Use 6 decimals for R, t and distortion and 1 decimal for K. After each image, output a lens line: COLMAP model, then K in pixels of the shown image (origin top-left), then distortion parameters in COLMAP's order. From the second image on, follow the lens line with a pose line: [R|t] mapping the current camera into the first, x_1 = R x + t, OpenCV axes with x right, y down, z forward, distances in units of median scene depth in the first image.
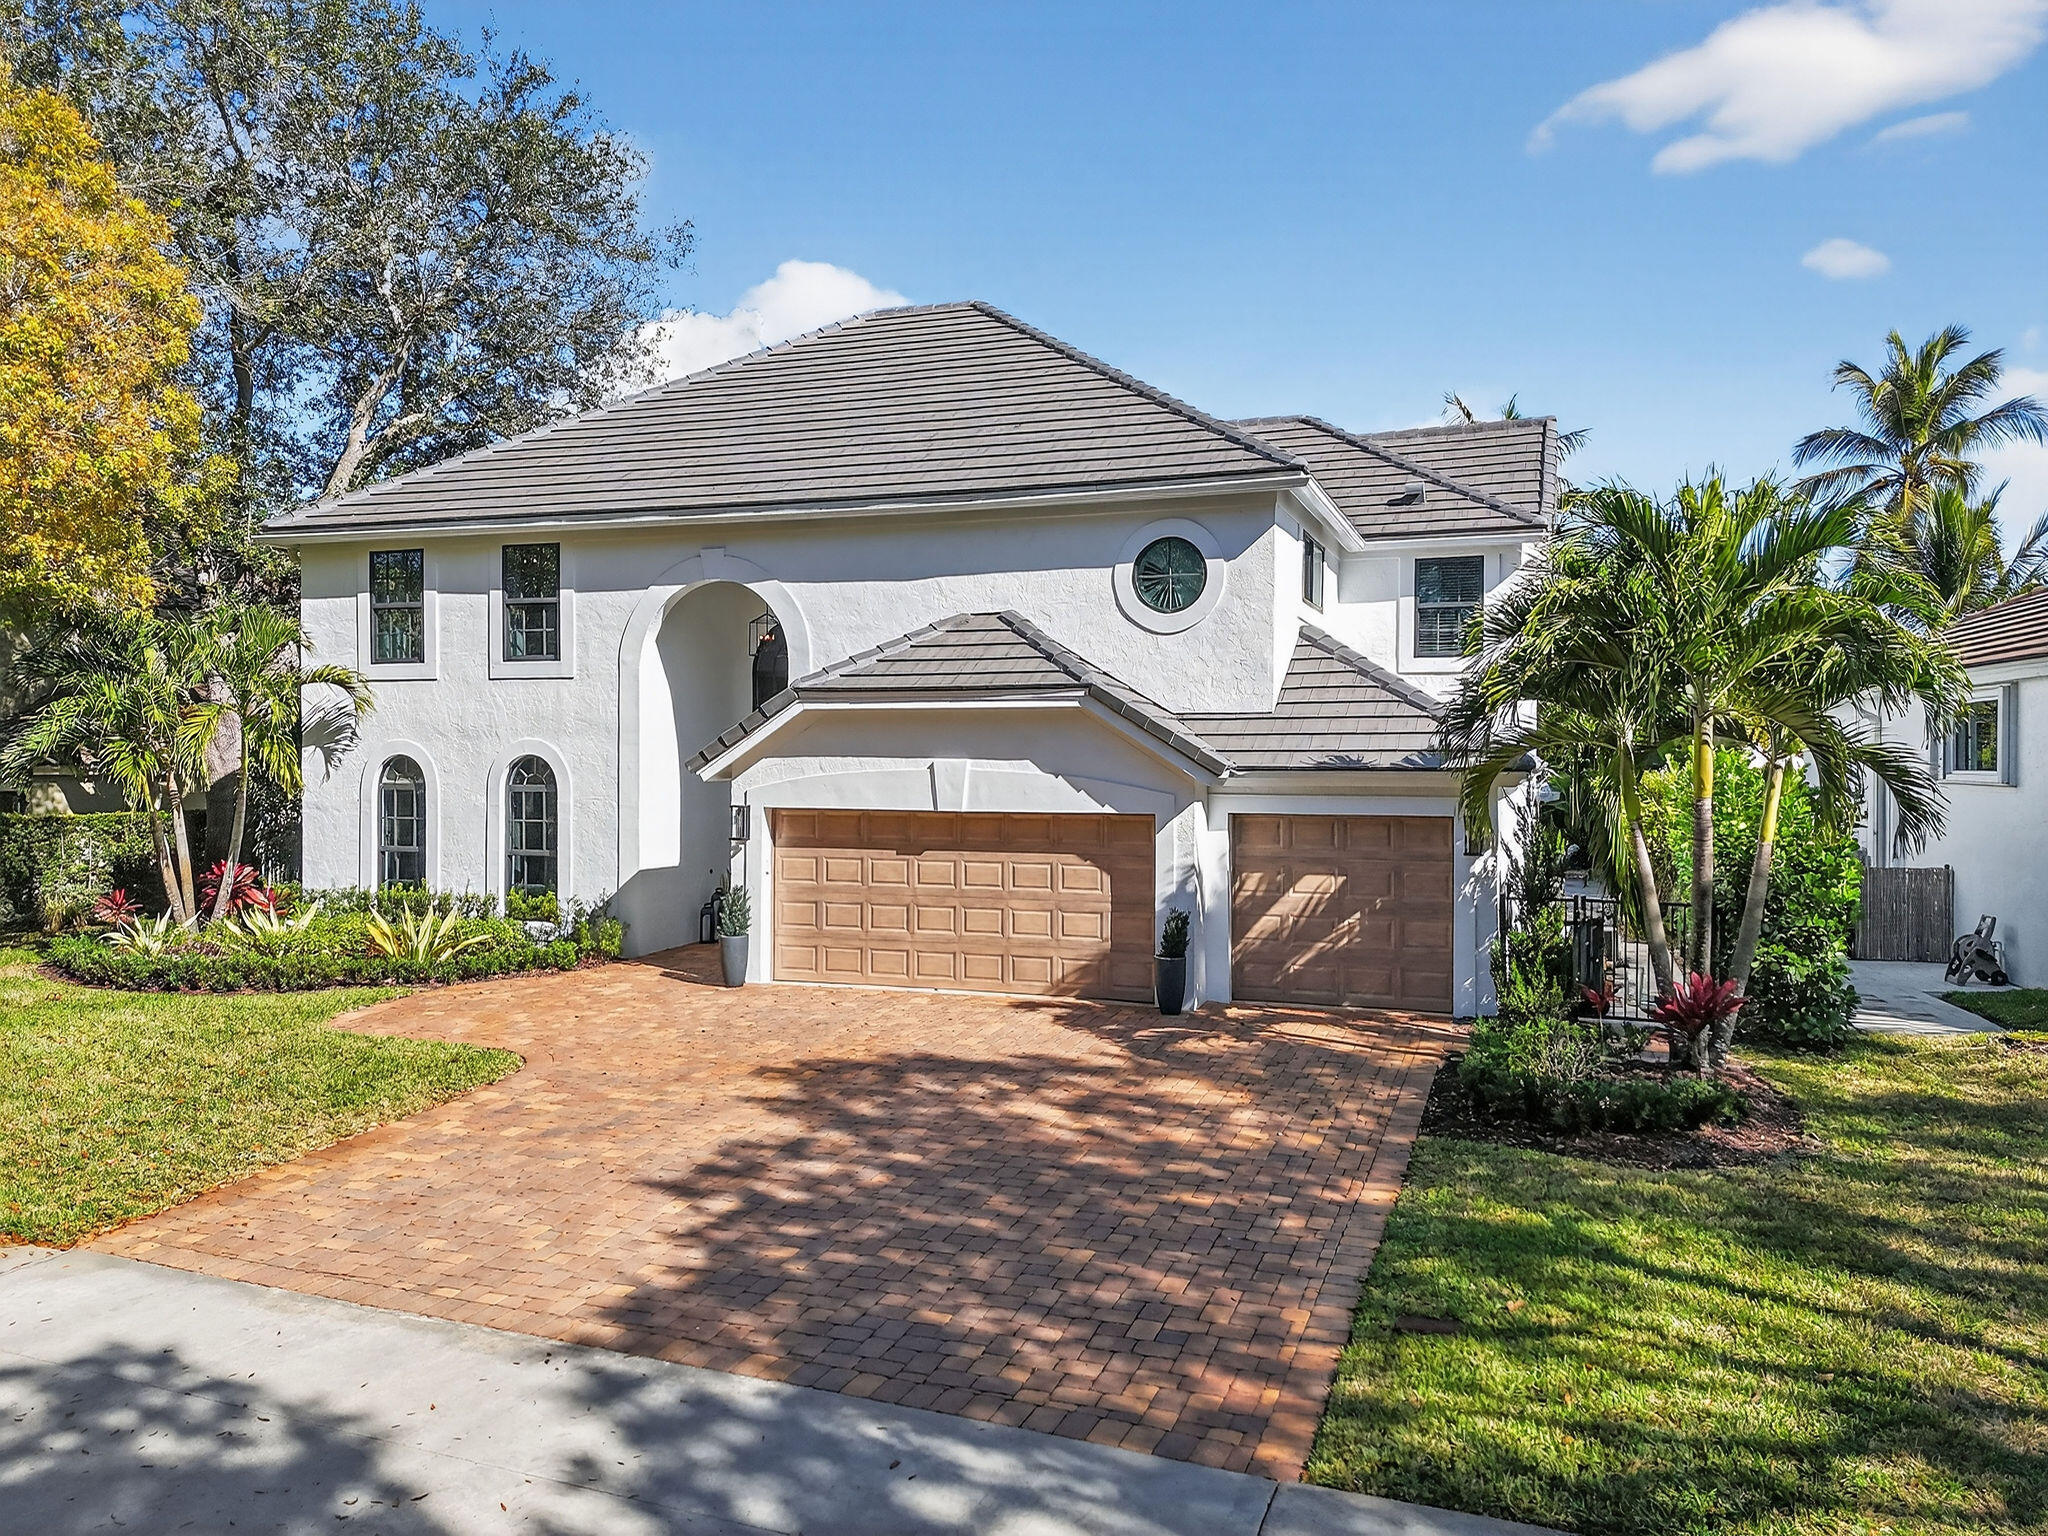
lens RADIAL K [[1545.1, 0, 1015.3], [0, 1545.1, 767.1], [0, 0, 1]] dist [0.082062, -0.082784]
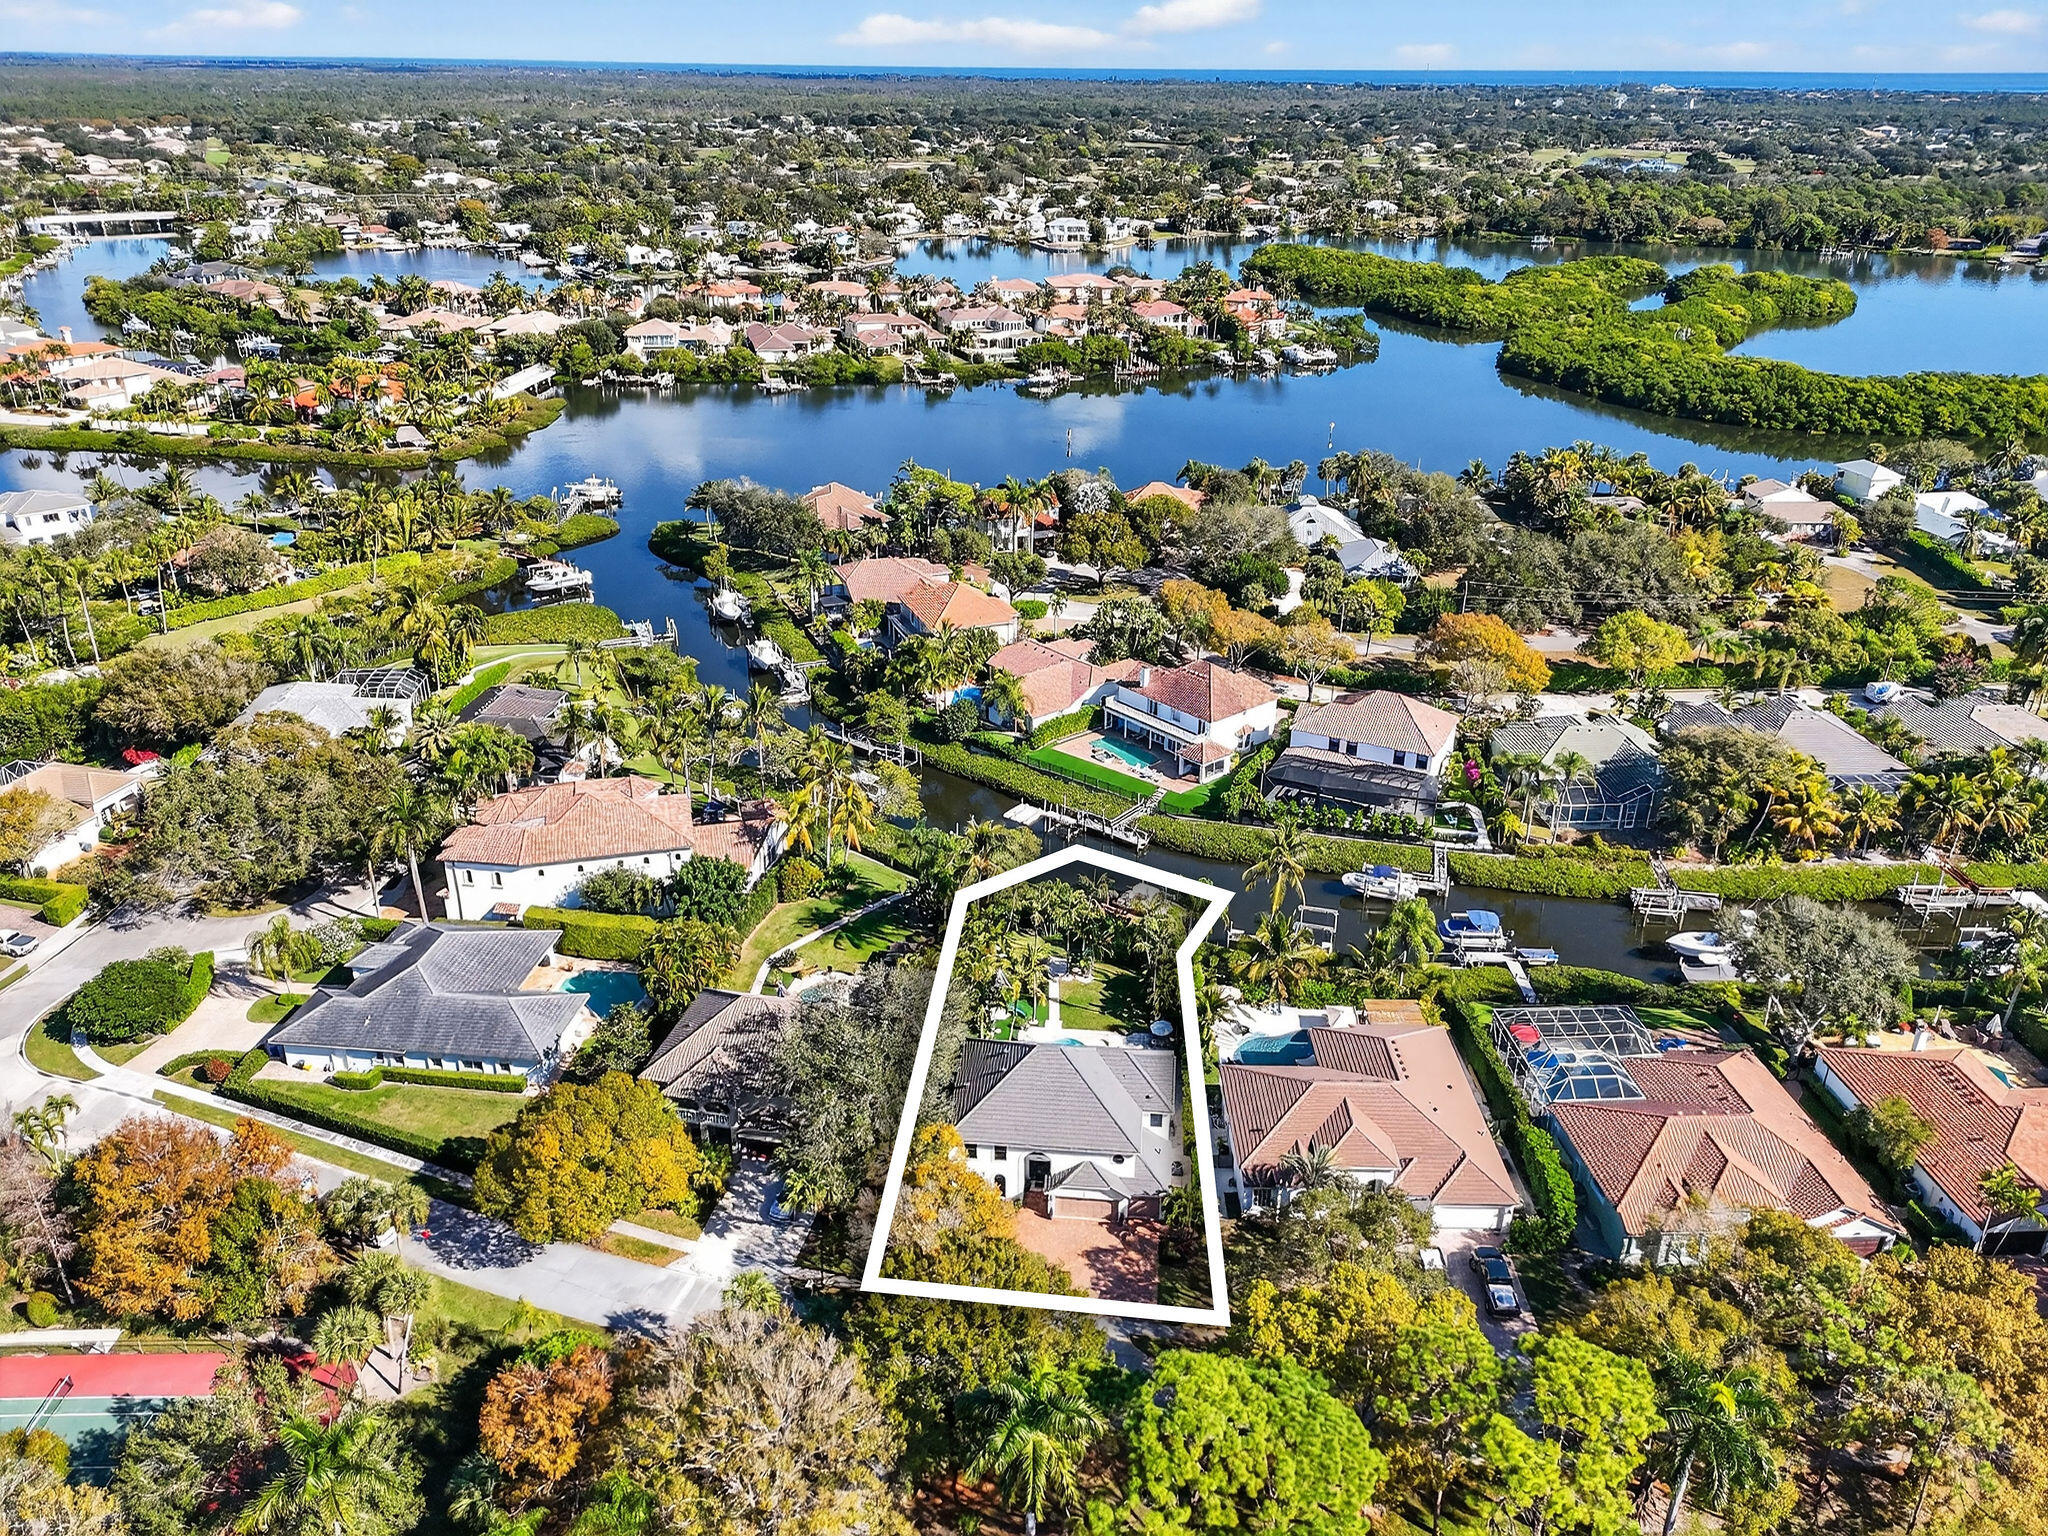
lens RADIAL K [[1545.1, 0, 1027.6], [0, 1545.1, 768.3], [0, 0, 1]] dist [0.082062, -0.082784]
pose [[0.966791, -0.110918, 0.230246, -1.542834], [0.010730, 0.917734, 0.397051, -4.103587], [-0.255344, -0.381394, 0.888447, -3.954104]]
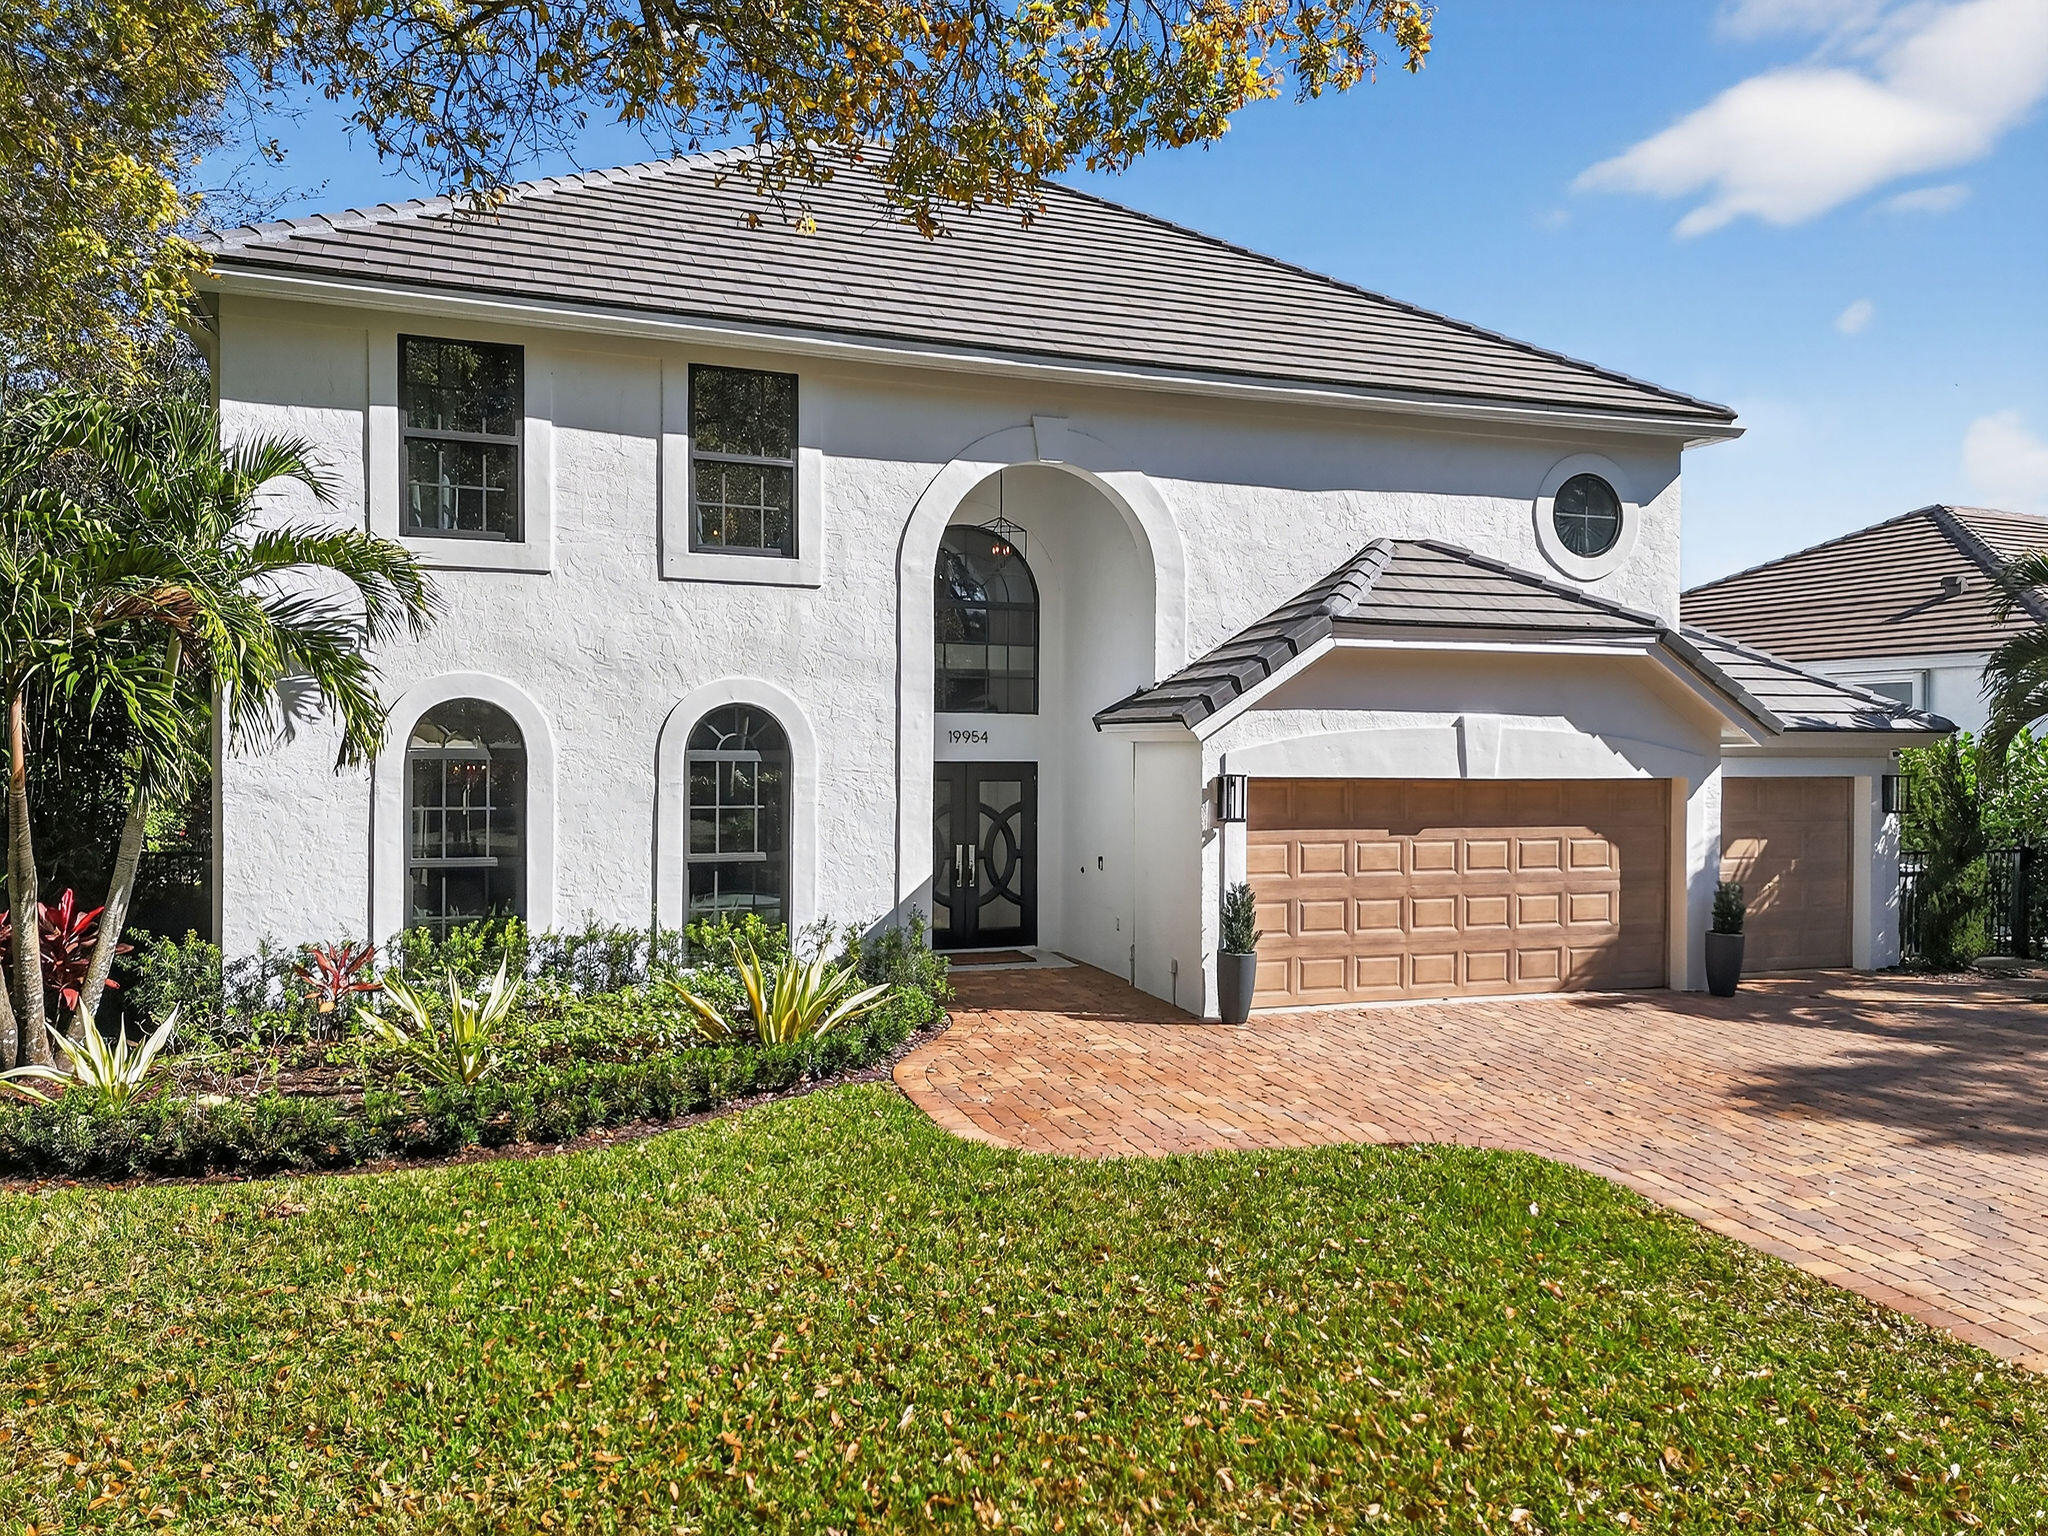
lens RADIAL K [[1545.1, 0, 1012.9], [0, 1545.1, 778.7], [0, 0, 1]] dist [0.082062, -0.082784]
pose [[0.759728, -0.007237, 0.650201, -0.726753], [0.001345, 0.999953, 0.009559, 0.019546], [-0.650240, -0.006388, 0.759702, 0.510592]]
